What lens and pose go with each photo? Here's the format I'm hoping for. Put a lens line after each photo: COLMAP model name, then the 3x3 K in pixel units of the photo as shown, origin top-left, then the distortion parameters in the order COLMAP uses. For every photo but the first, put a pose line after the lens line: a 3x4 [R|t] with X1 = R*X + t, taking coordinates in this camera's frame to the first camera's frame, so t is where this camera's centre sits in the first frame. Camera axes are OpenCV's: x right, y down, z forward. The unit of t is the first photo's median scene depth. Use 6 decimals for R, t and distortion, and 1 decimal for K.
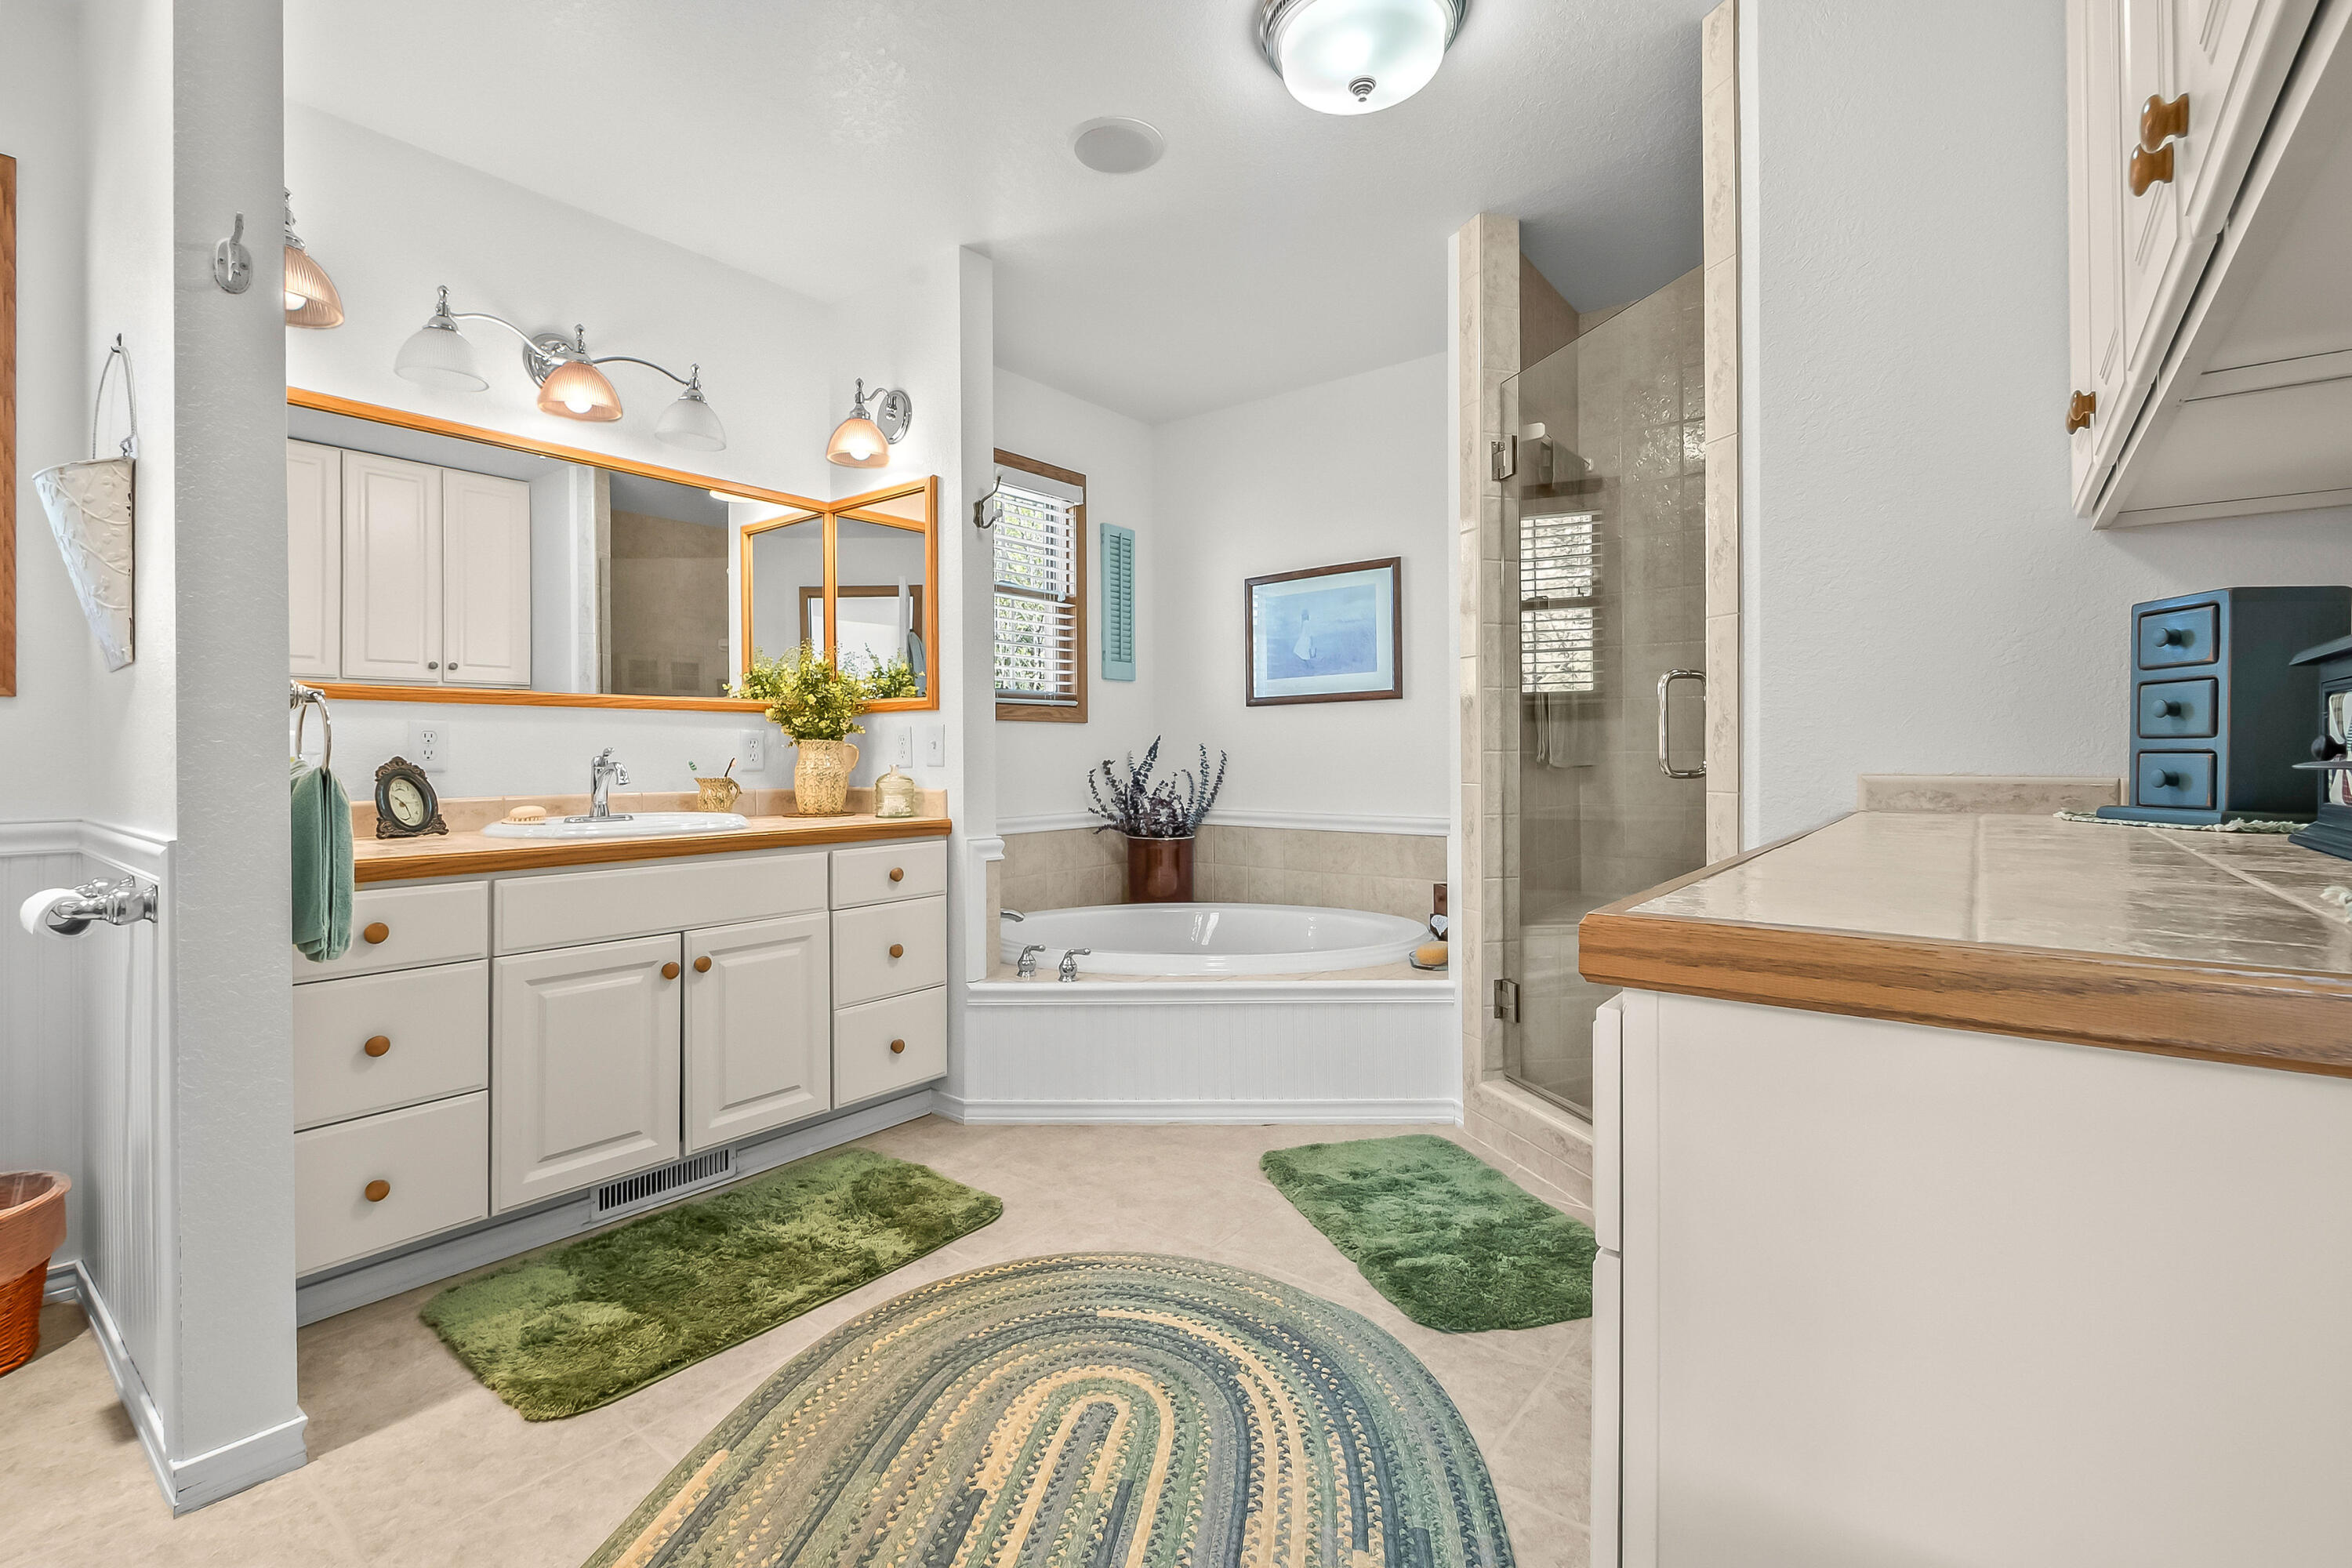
lens RADIAL K [[1052.6, 0, 1153.5], [0, 1052.6, 762.8], [0, 0, 1]] dist [0.006360, -0.004573]
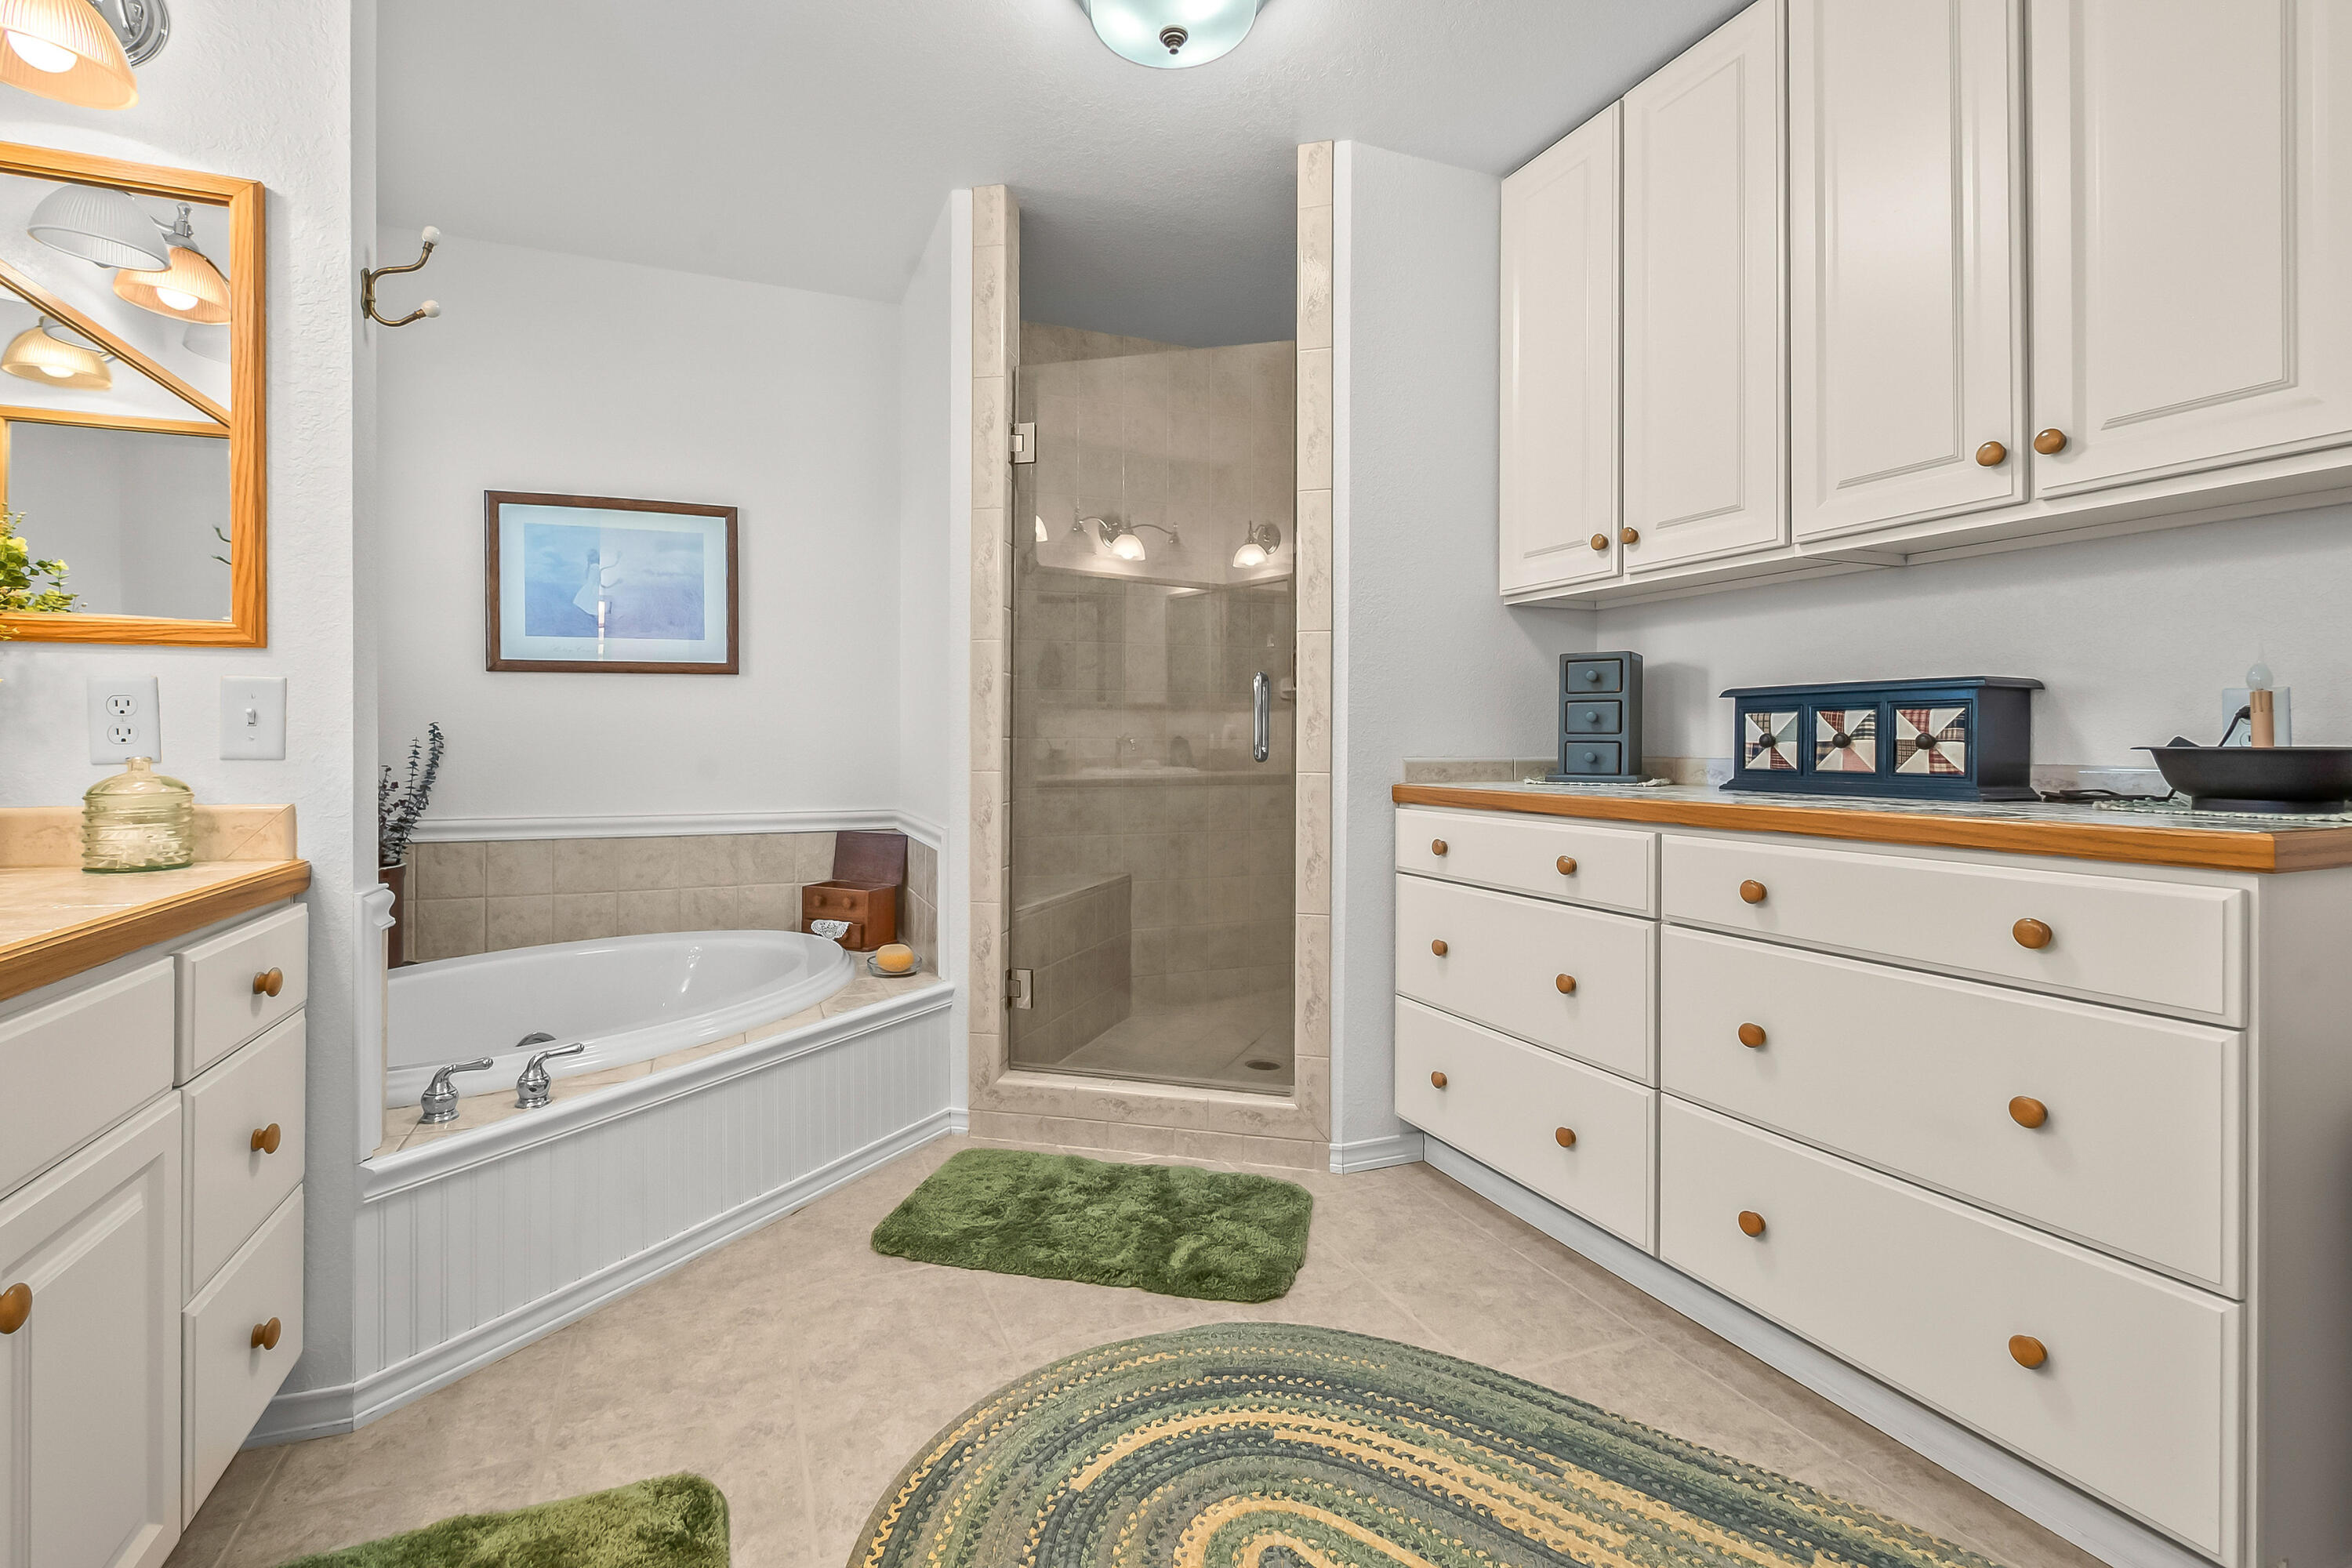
lens RADIAL K [[1052.6, 0, 1136.4], [0, 1052.6, 744.4], [0, 0, 1]] dist [0.006360, -0.004573]
pose [[0.494440, 0.000409, 0.869212, -0.462604], [0.002648, 0.999995, -0.001976, -0.002476], [-0.869208, 0.003278, 0.494436, 0.401862]]
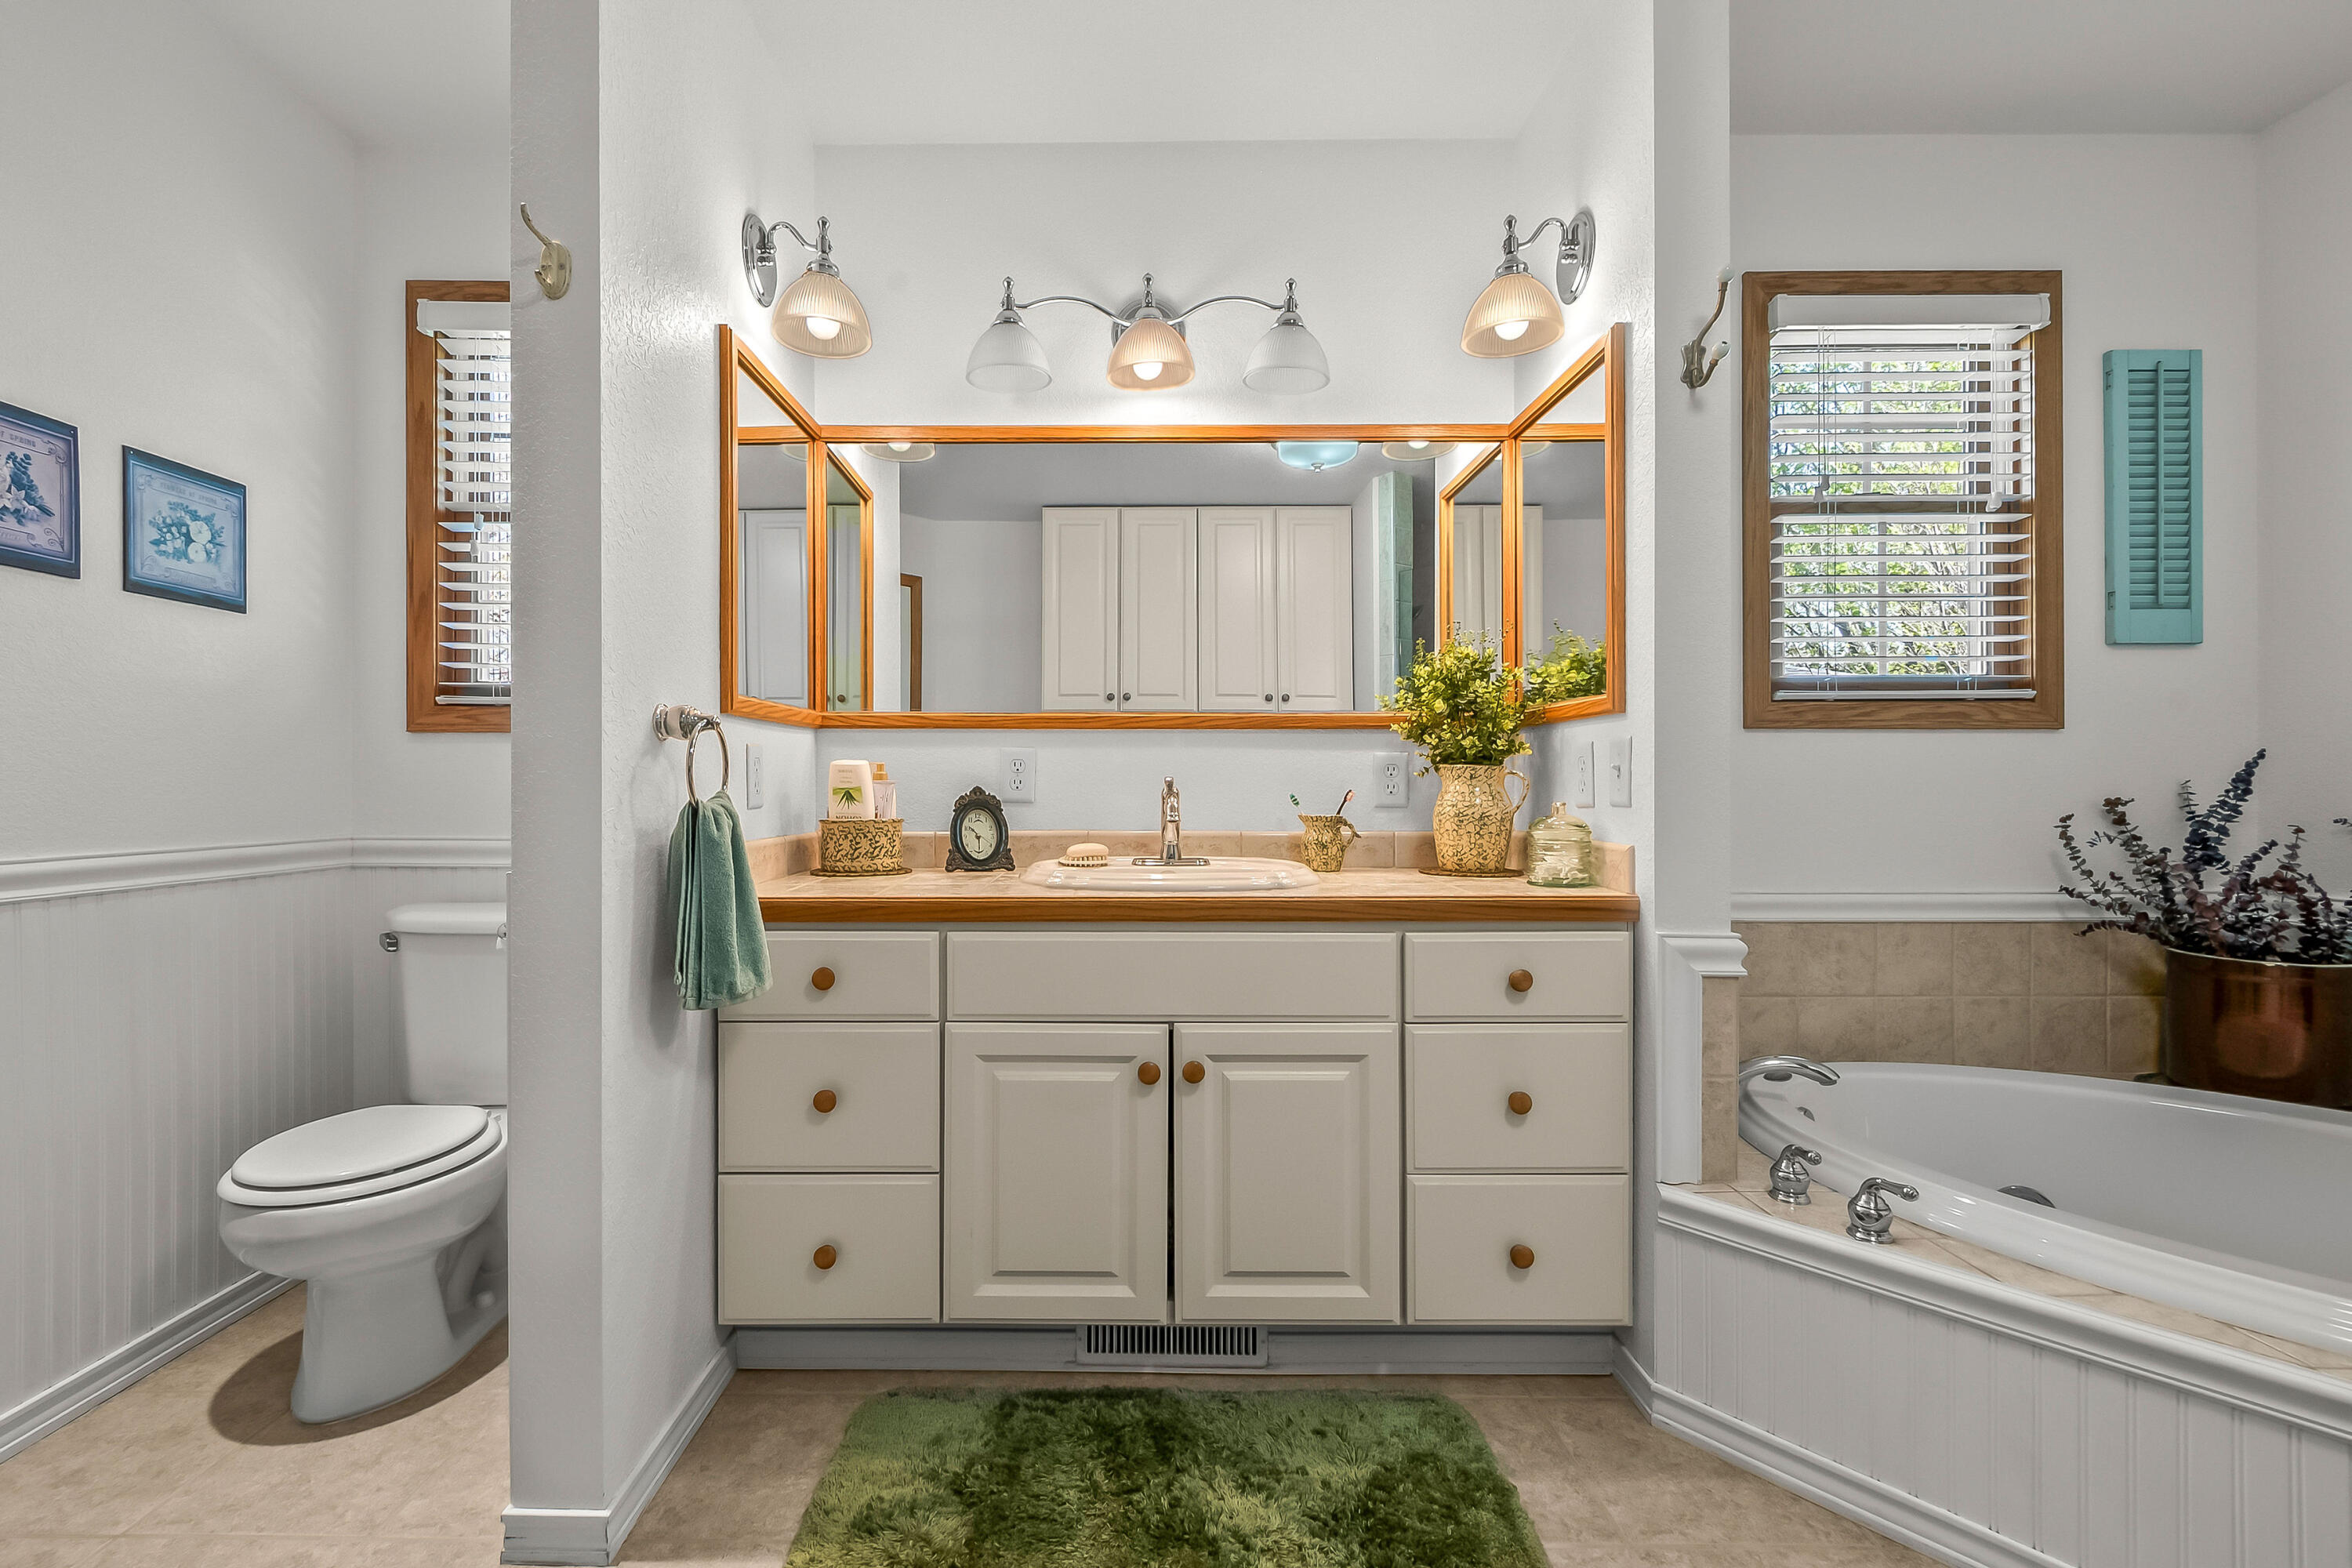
lens RADIAL K [[1052.6, 0, 1120.4], [0, 1052.6, 789.9], [0, 0, 1]] dist [0.006360, -0.004573]
pose [[0.616651, 0.009661, -0.787177, 0.097270], [-0.008566, 0.999948, 0.005562, -0.007557], [0.787190, 0.003314, 0.616702, 0.422570]]
